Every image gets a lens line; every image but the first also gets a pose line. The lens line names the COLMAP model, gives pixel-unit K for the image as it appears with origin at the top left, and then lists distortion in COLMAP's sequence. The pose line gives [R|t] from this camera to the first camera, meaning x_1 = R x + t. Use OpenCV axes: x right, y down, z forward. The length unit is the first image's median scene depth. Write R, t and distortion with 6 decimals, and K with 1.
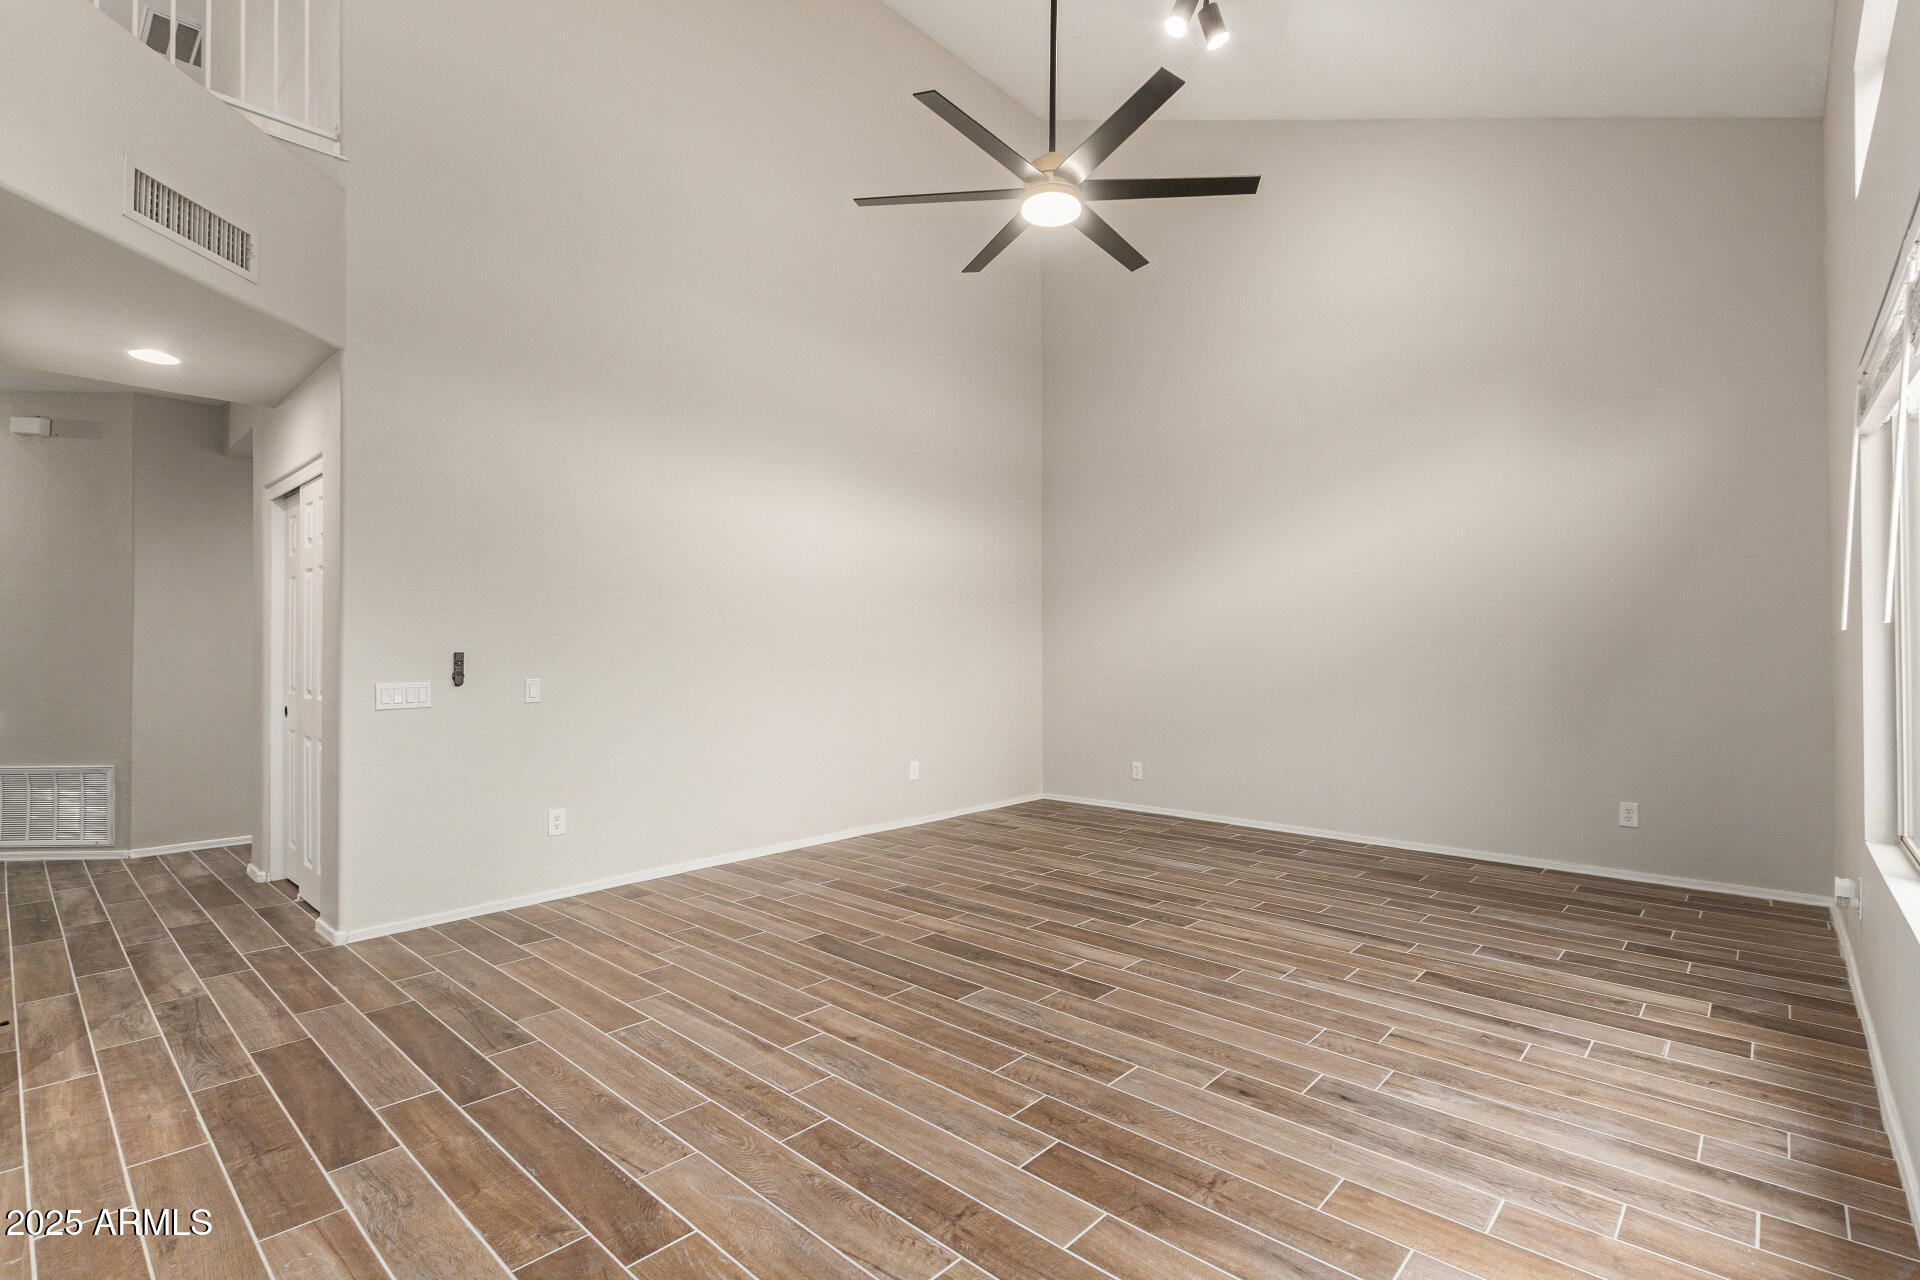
lens RADIAL K [[881.3, 0, 966.7], [0, 881.3, 648.9], [0, 0, 1]] dist [0.010004, -0.004254]
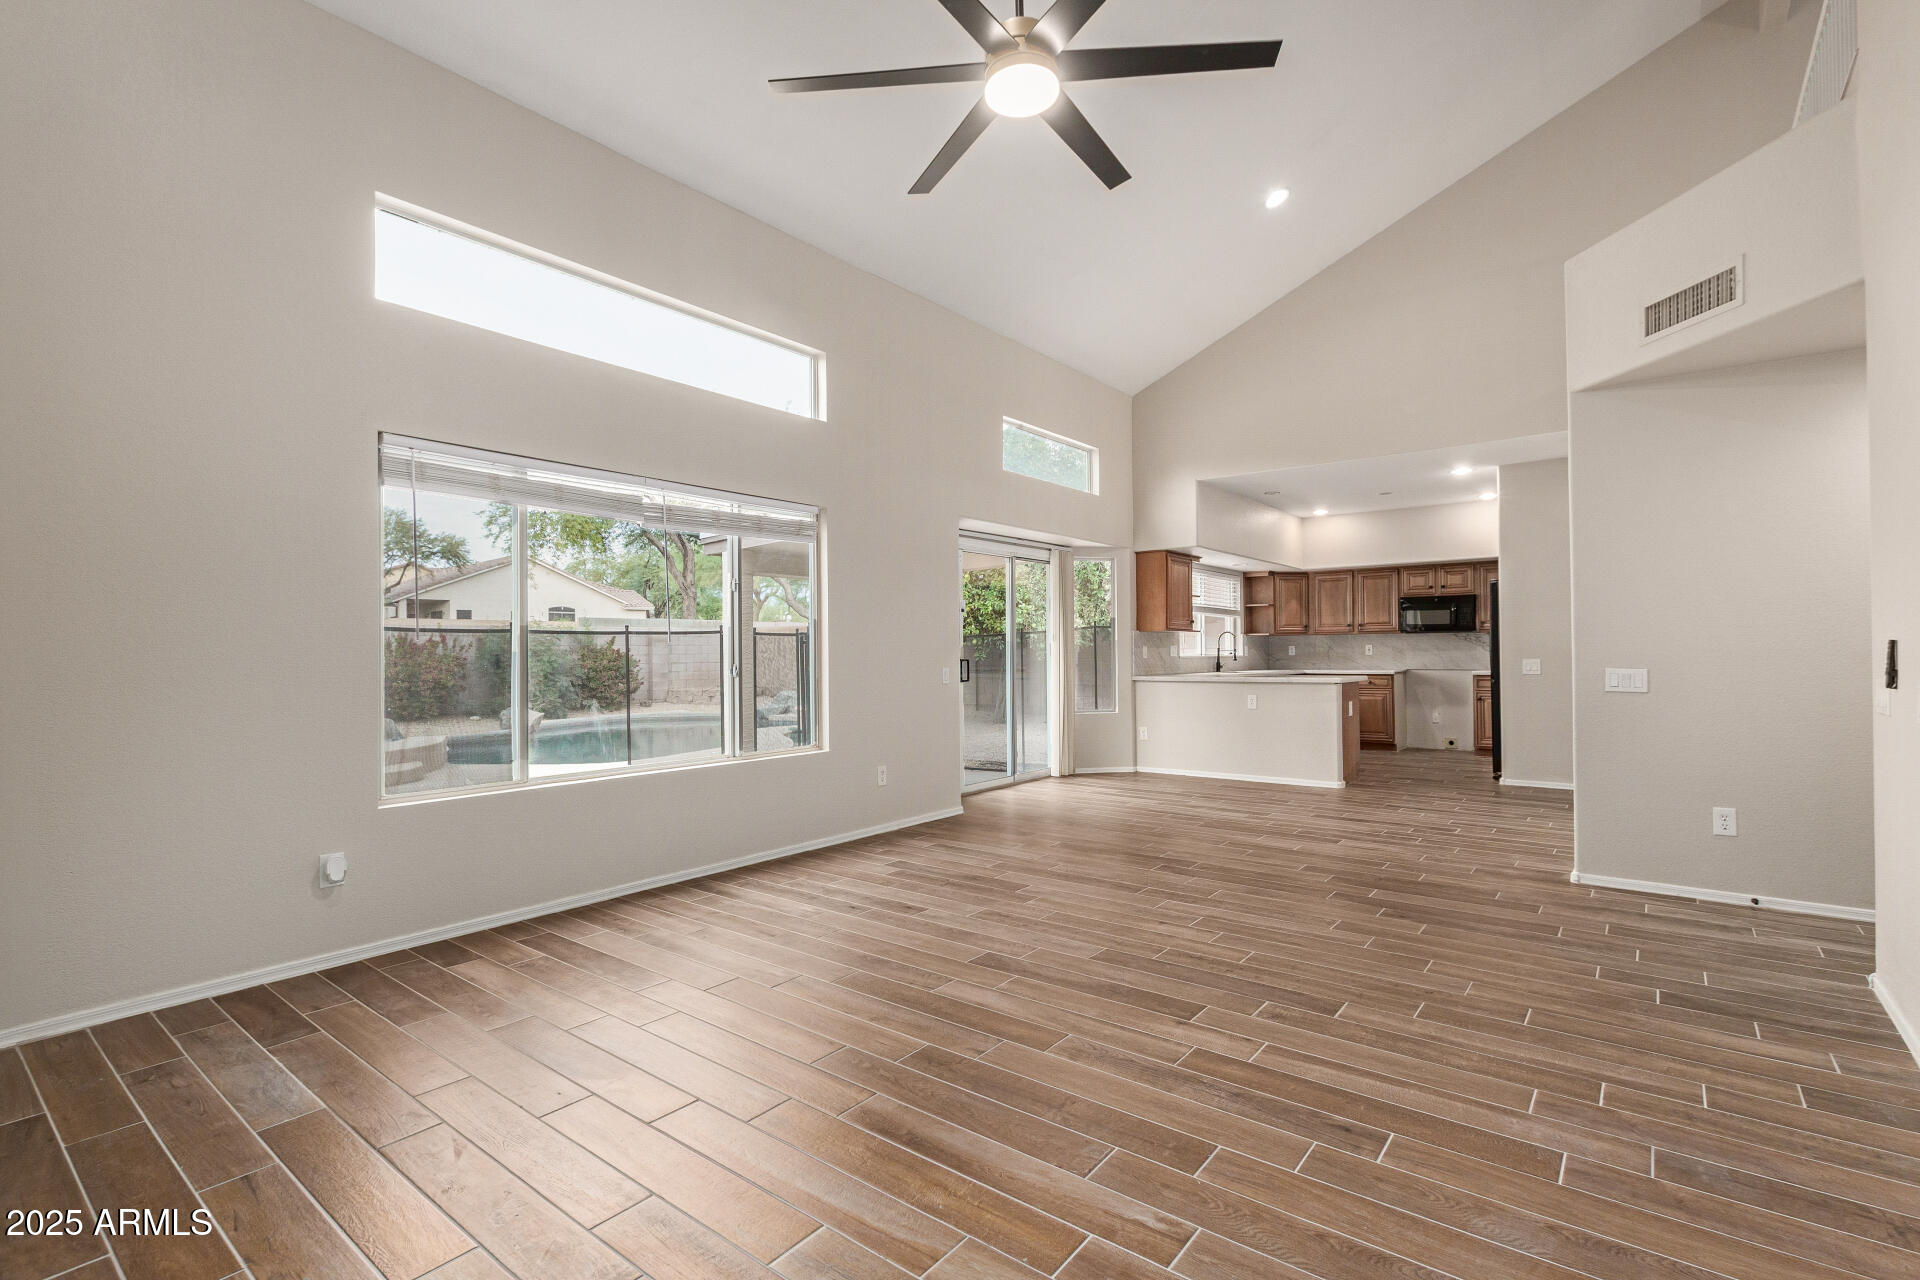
lens RADIAL K [[881.3, 0, 968.7], [0, 881.3, 643.0], [0, 0, 1]] dist [0.010004, -0.004254]
pose [[-0.997028, 0.011660, -0.076152, 0.255637], [0.012750, 0.999823, -0.013838, 0.009621], [0.075977, -0.014768, -0.997000, 2.171462]]
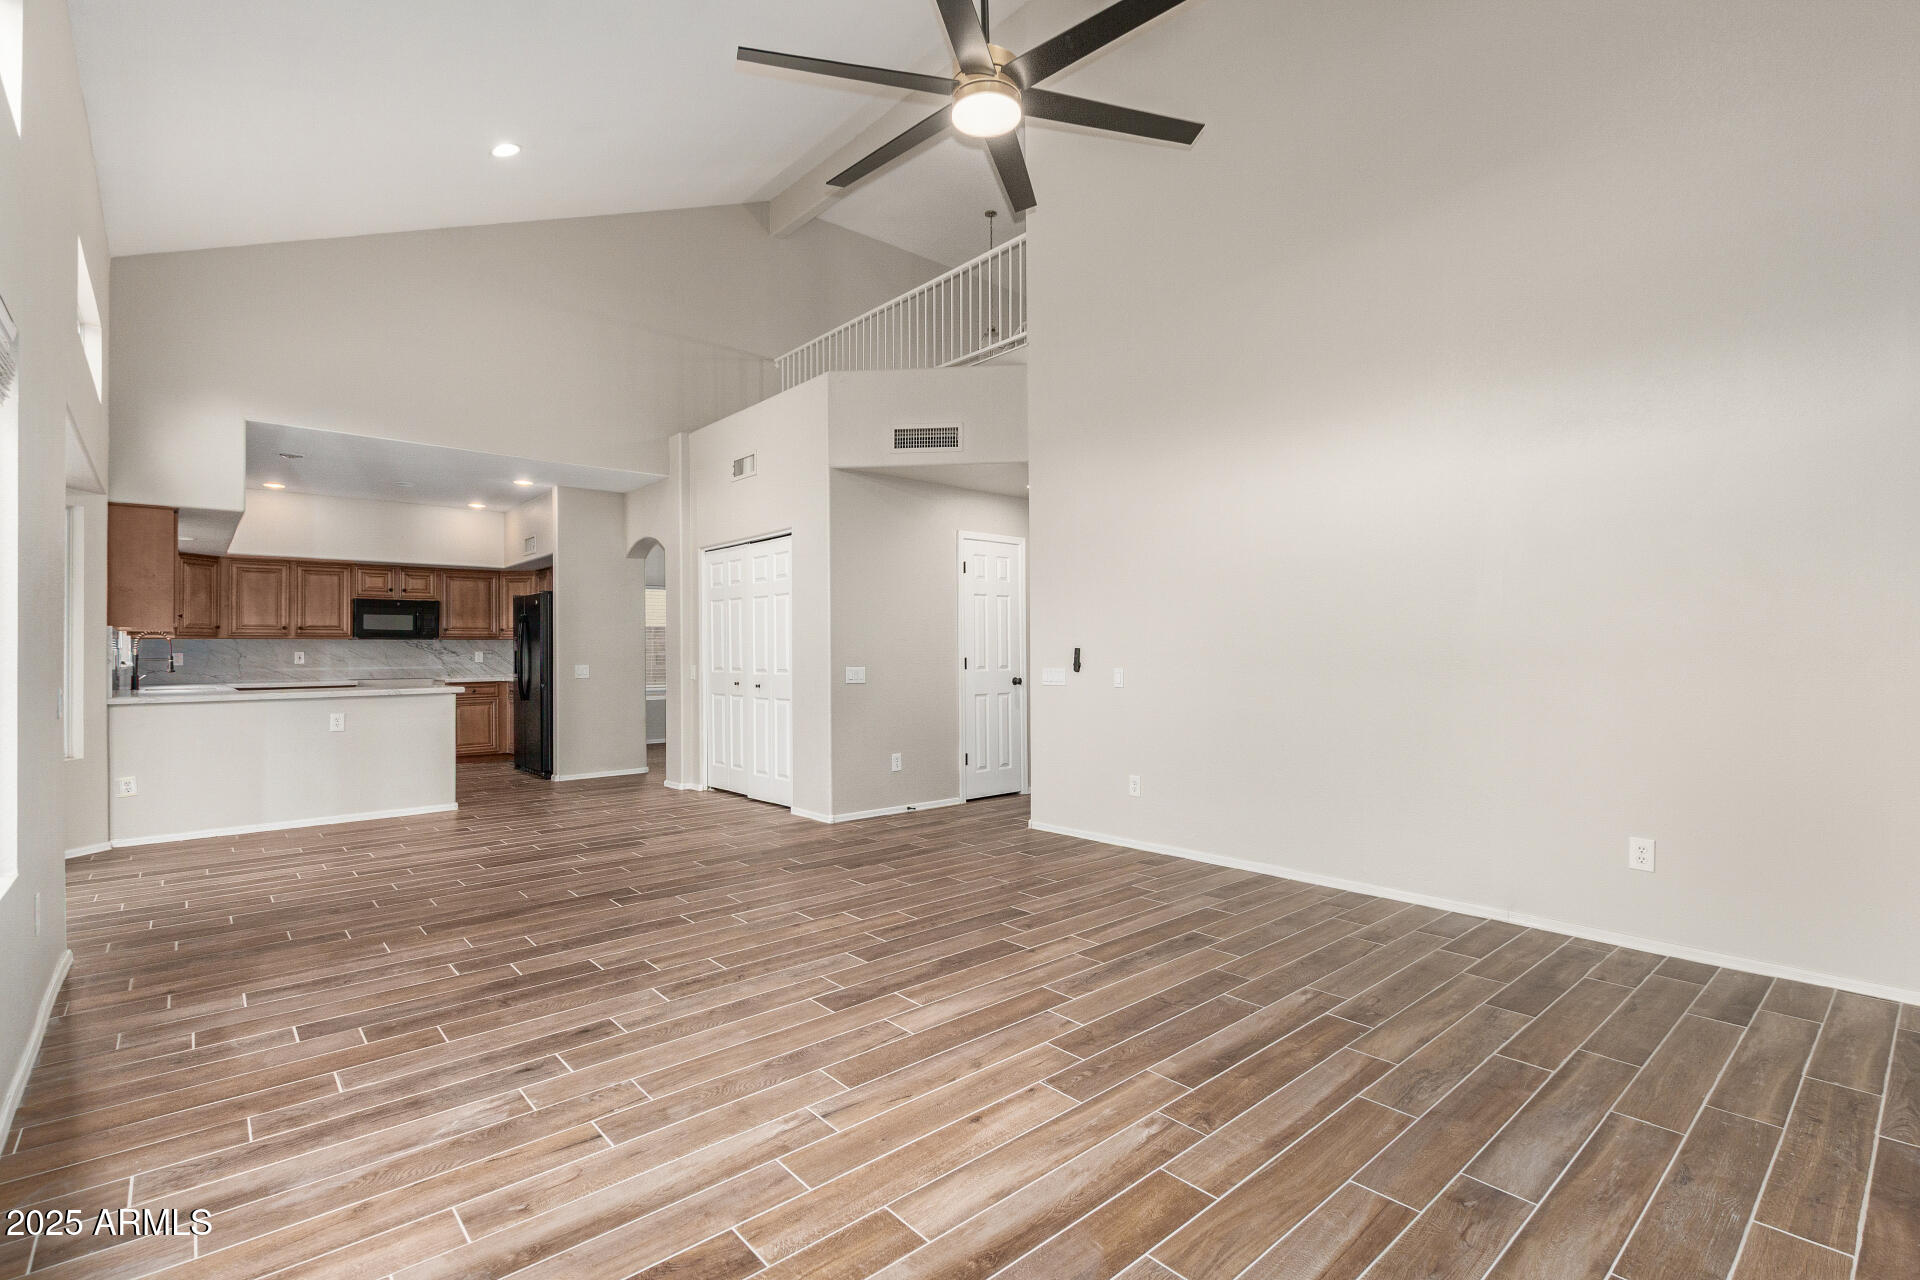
lens RADIAL K [[881.3, 0, 963.7], [0, 881.3, 642.5], [0, 0, 1]] dist [0.010004, -0.004254]
pose [[-0.108043, -0.005911, -0.994129, 1.127213], [0.011457, 0.999909, -0.007191, 0.004375], [0.994080, -0.012167, -0.107965, 1.293024]]
